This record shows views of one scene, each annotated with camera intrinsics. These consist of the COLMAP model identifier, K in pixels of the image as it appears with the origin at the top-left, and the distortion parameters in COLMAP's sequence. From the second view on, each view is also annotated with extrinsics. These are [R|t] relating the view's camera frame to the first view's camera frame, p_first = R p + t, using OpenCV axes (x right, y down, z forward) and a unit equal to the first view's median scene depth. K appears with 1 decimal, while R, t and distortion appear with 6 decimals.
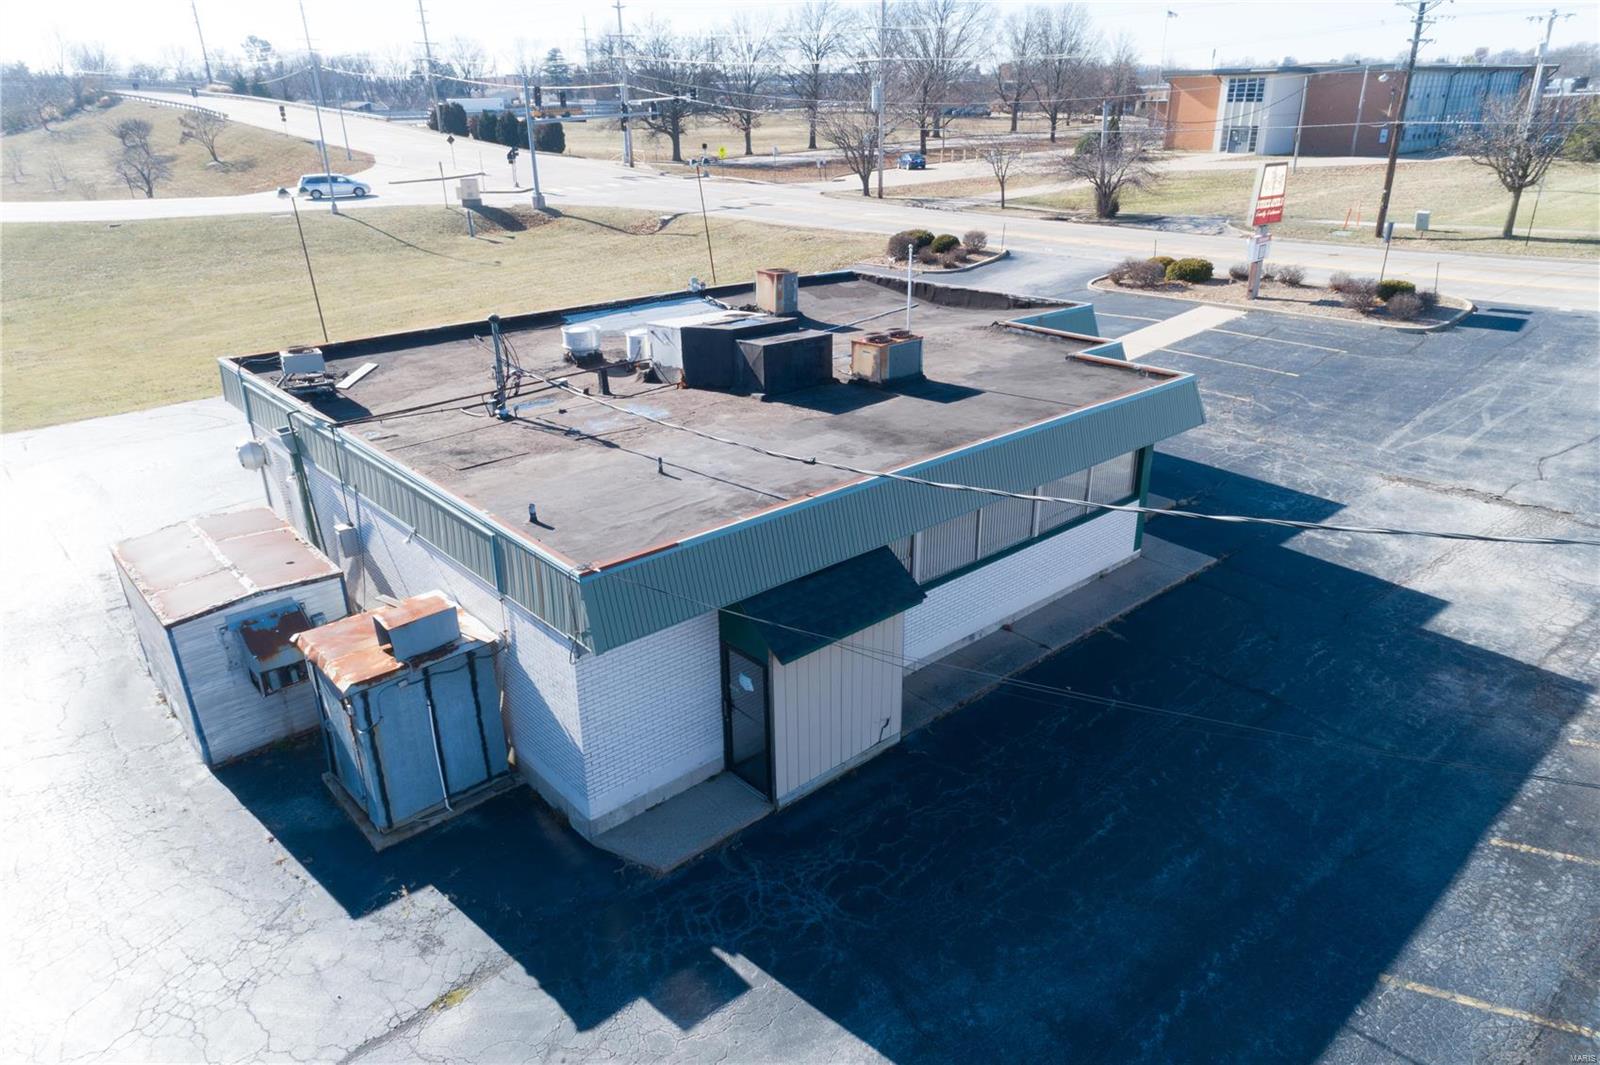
lens RADIAL K [[1060.3, 0, 801.6], [0, 1060.3, 532.0], [0, 0, 1]] dist [0.019017, 0.011285]
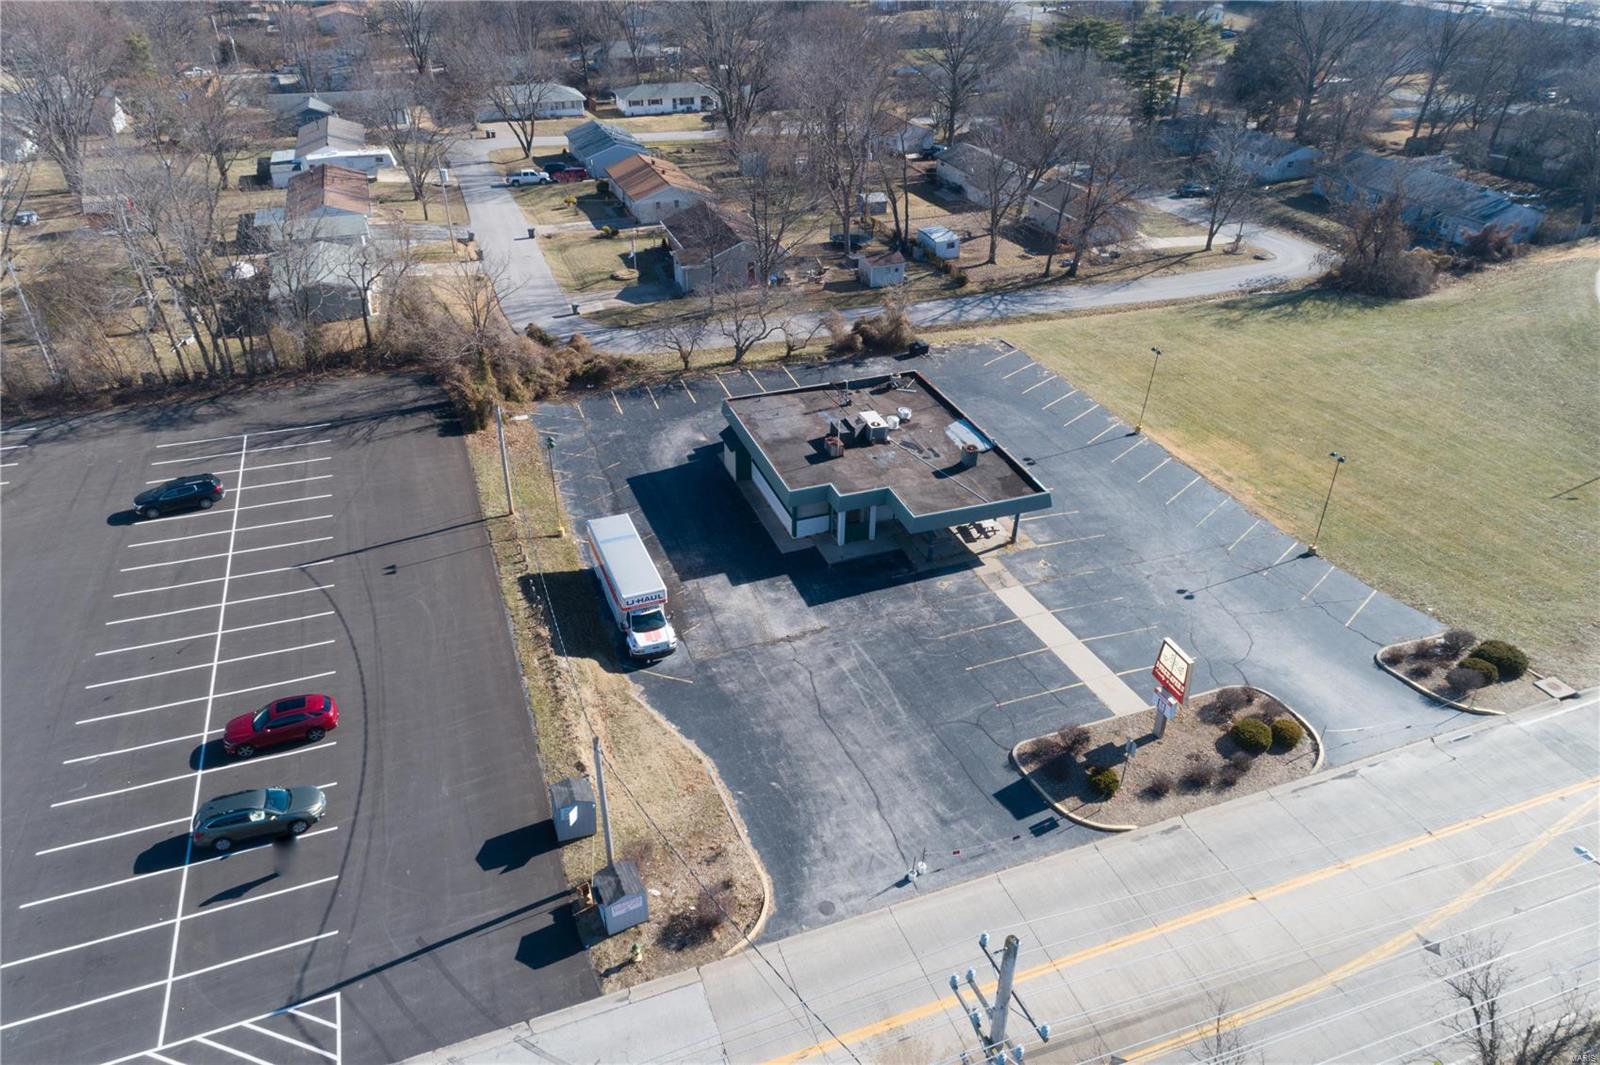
lens RADIAL K [[1060.3, 0, 800.8], [0, 1060.3, 535.5], [0, 0, 1]] dist [0.019017, 0.011285]
pose [[-0.351363, 0.511037, -0.784465, 3.765008], [-0.368481, 0.694782, 0.617657, -2.611116], [0.860678, 0.506082, -0.055813, 1.691726]]
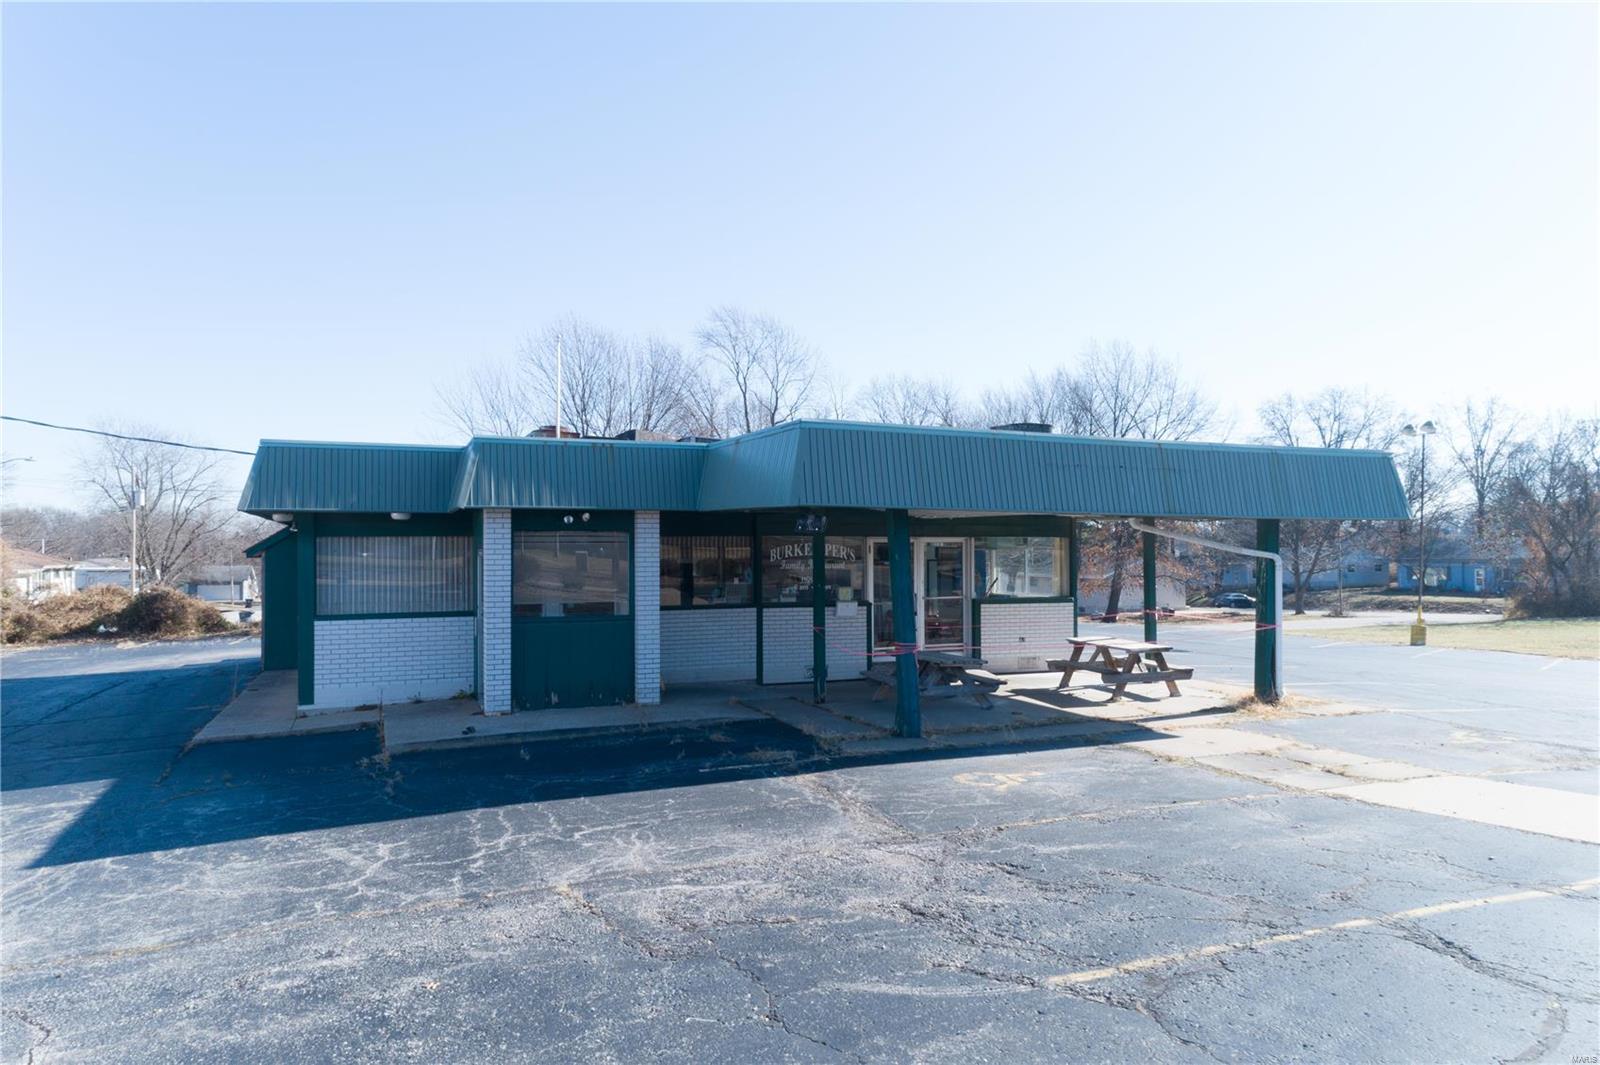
lens RADIAL K [[1060.3, 0, 802.7], [0, 1060.3, 535.2], [0, 0, 1]] dist [0.019017, 0.011285]
pose [[-0.324577, -0.000047, -0.945859, 1.215651], [-0.356187, 0.926392, 0.122182, -0.399153], [0.876231, 0.376560, -0.300702, 2.060035]]
